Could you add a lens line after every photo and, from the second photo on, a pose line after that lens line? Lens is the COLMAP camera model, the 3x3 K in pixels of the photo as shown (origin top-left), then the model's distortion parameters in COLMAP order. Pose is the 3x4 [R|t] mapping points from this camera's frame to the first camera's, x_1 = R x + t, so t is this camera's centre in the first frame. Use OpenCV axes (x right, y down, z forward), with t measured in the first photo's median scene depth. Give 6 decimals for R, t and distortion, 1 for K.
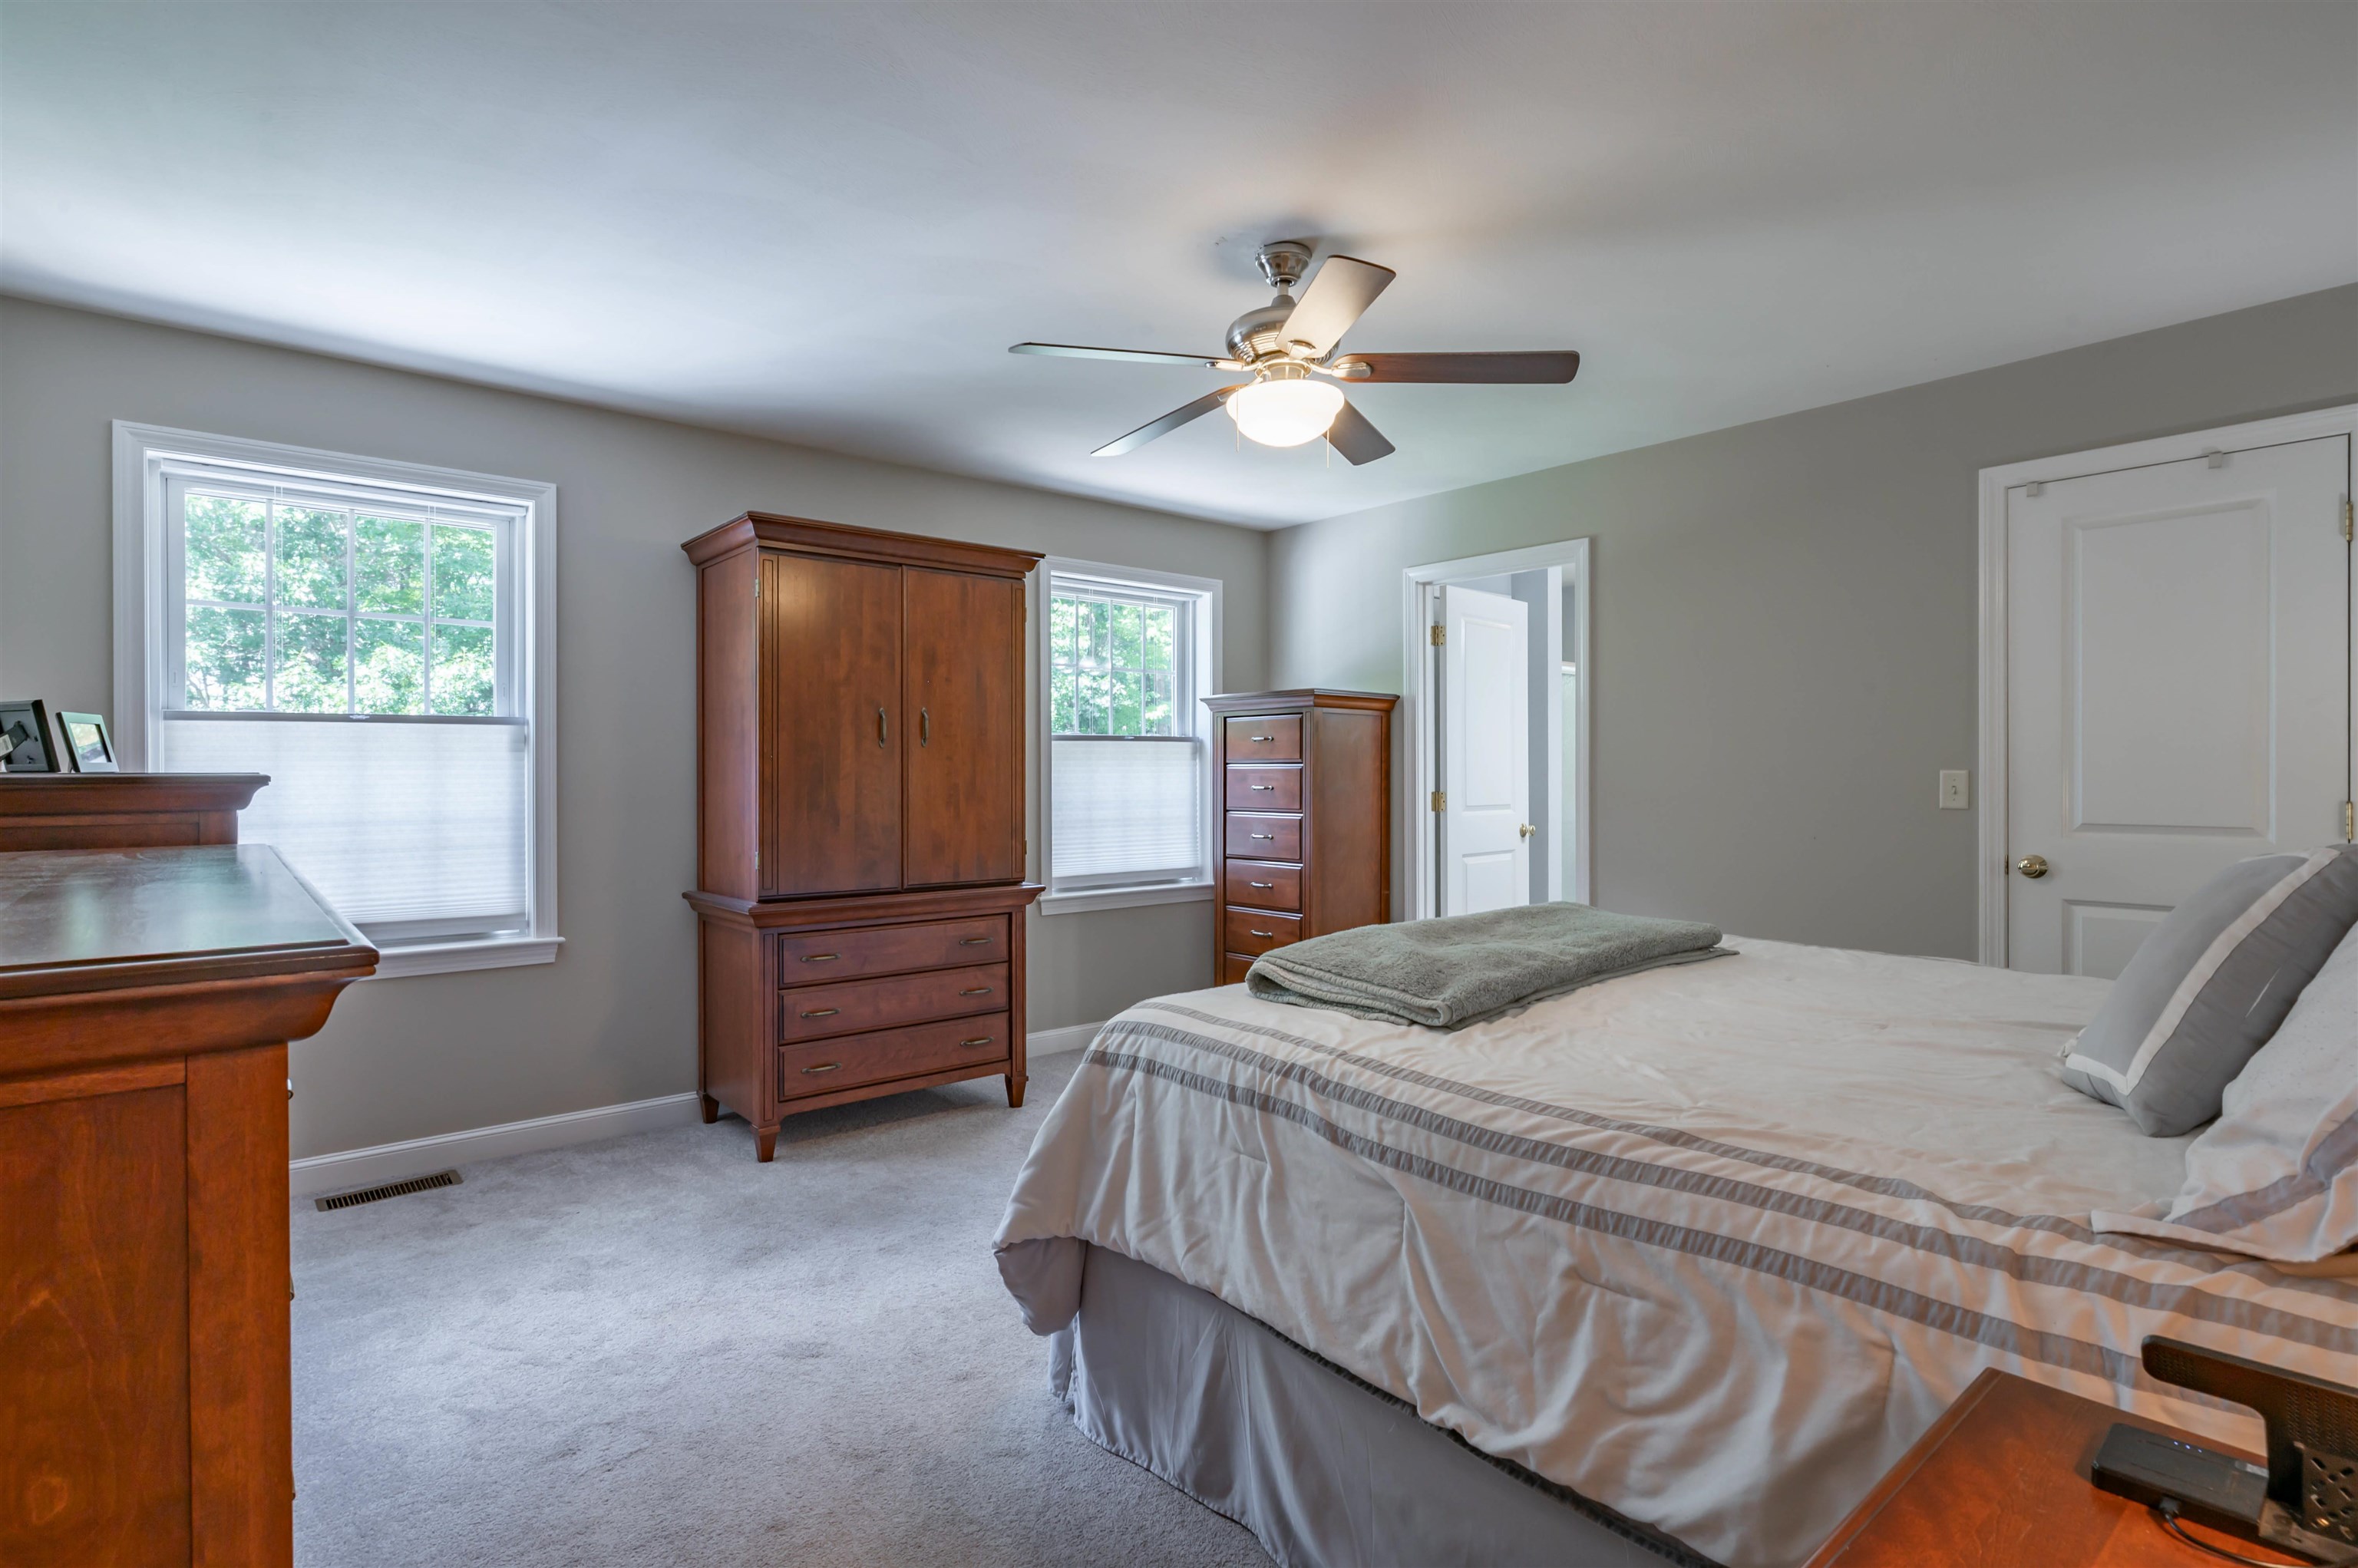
lens RADIAL K [[1162.6, 0, 1184.3], [0, 1162.6, 779.1], [0, 0, 1]] dist [-0.005173, 0.000280]
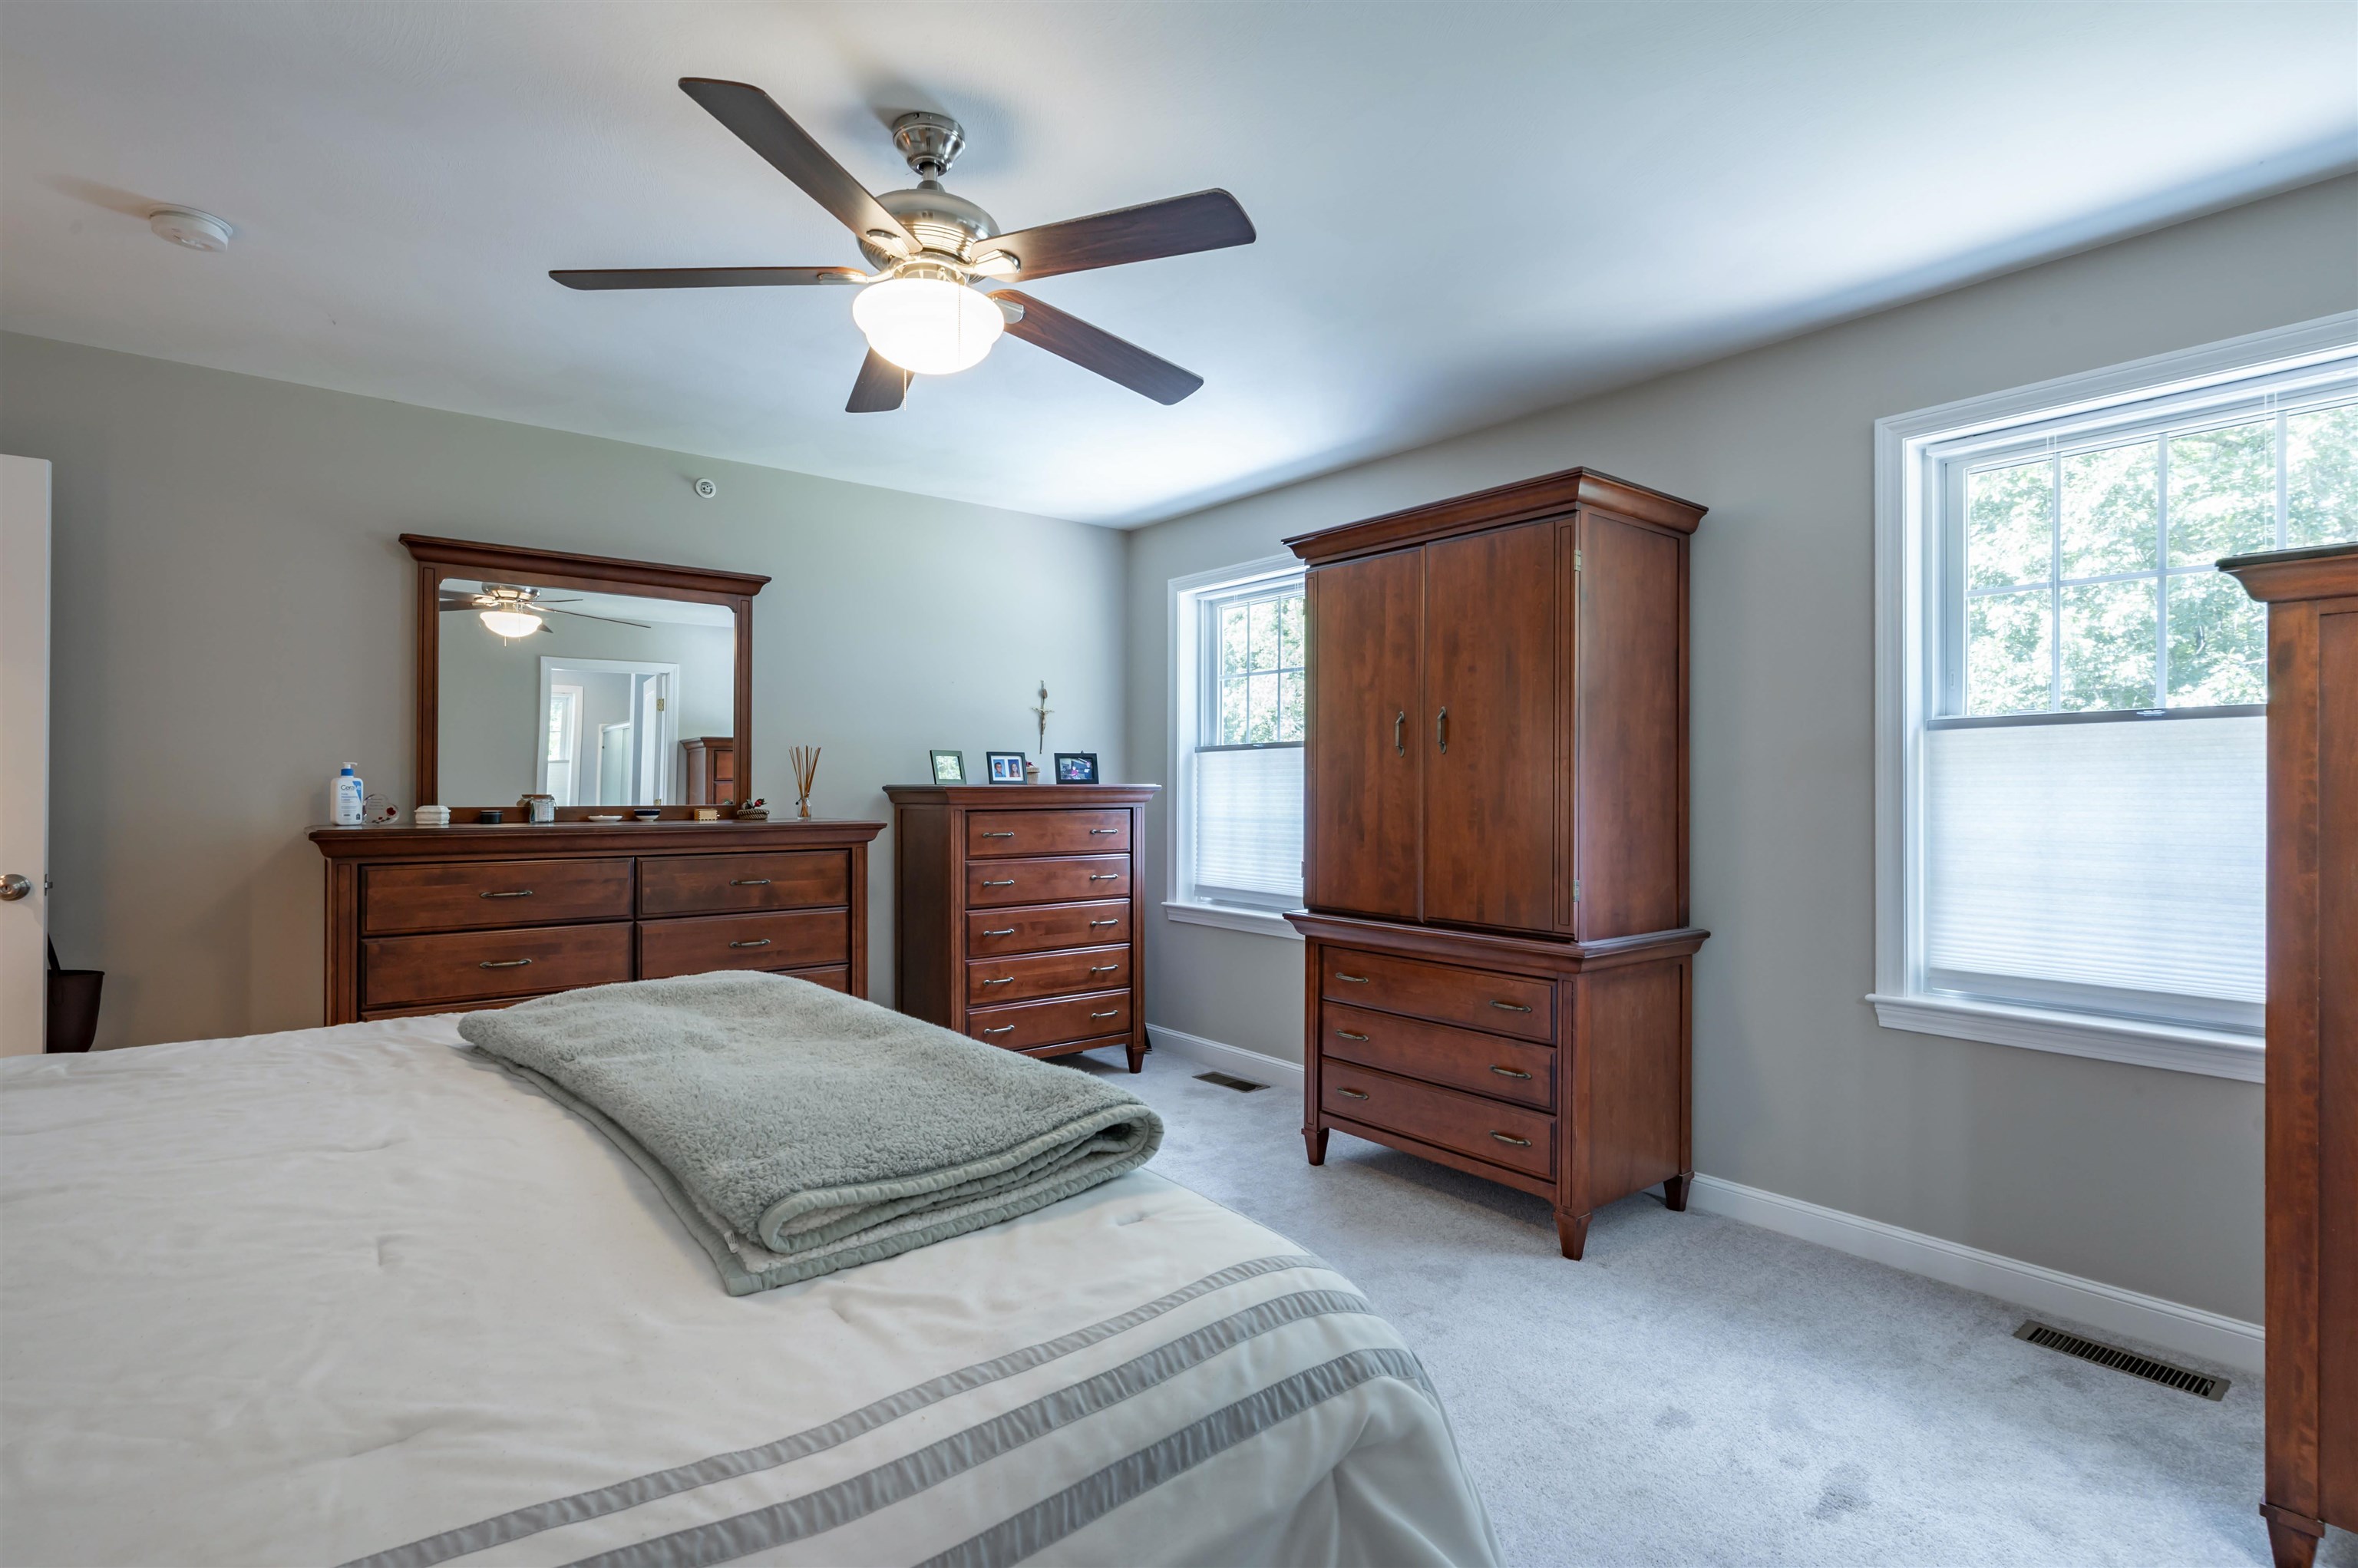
lens RADIAL K [[1162.6, 0, 1181.7], [0, 1162.6, 779.9], [0, 0, 1]] dist [-0.005173, 0.000280]
pose [[-0.047656, -0.004712, -0.998853, 0.610400], [-0.005369, 0.999976, -0.004461, -0.004128], [0.998849, 0.005150, -0.047680, 0.846071]]
